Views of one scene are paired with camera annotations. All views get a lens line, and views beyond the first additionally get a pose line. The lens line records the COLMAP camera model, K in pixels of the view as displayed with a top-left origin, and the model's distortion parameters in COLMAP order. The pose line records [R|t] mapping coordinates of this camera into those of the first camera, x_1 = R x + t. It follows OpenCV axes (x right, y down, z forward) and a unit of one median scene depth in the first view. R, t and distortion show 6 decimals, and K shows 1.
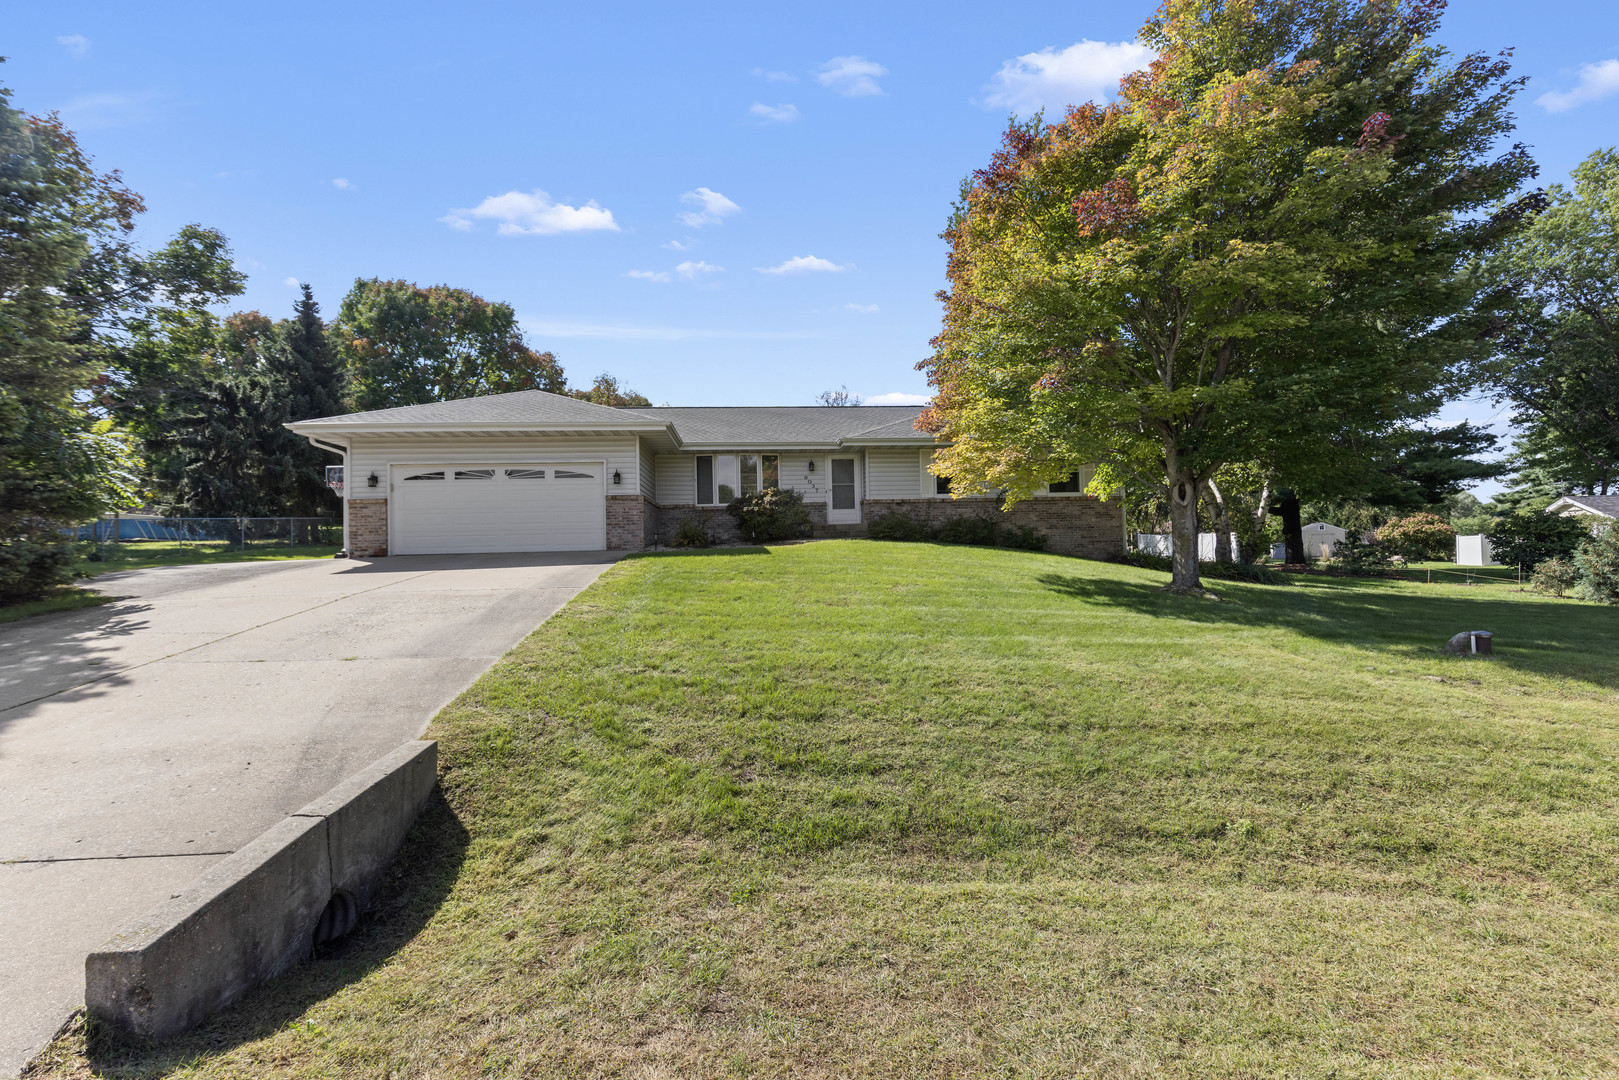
lens RADIAL K [[737.9, 0, 803.7], [0, 737.9, 530.5], [0, 0, 1]] dist [0.003644, 0.000035]
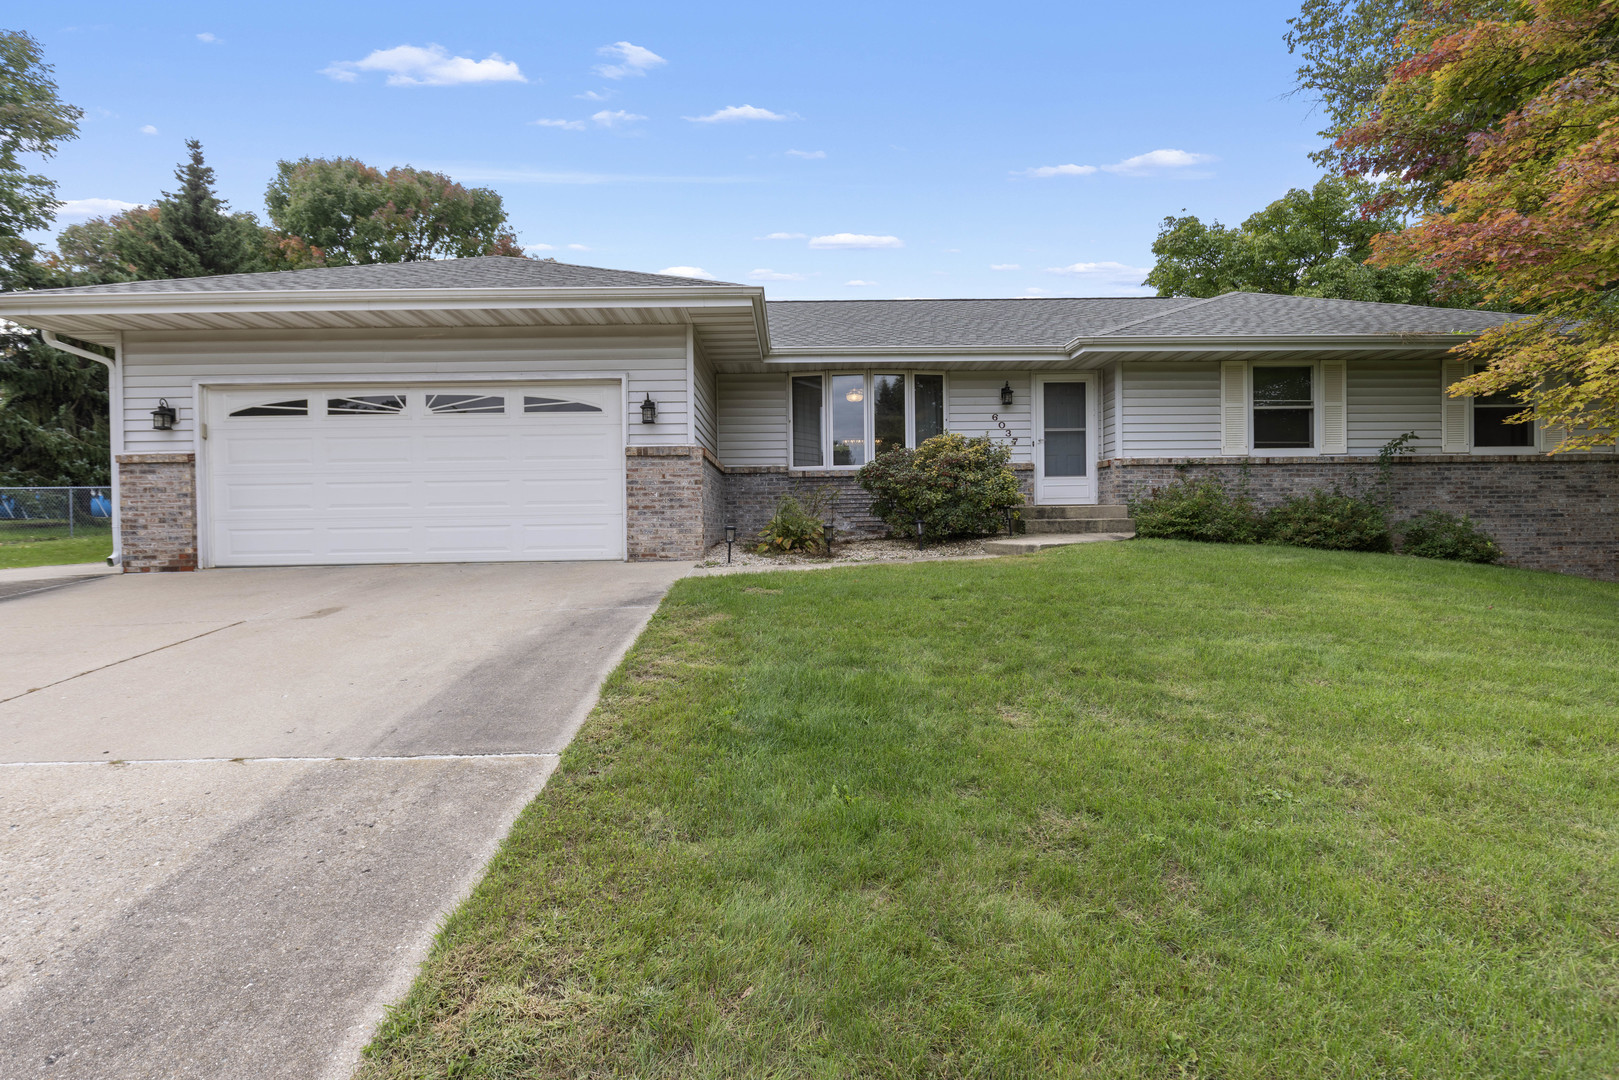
lens RADIAL K [[928.9, 0, 813.7], [0, 928.9, 538.5], [0, 0, 1]] dist [-0.014140, 0.000387]
pose [[0.998077, 0.008938, -0.061337, -0.088638], [-0.006312, 0.999061, 0.042859, -0.012479], [0.061663, -0.042390, 0.997196, 0.326777]]
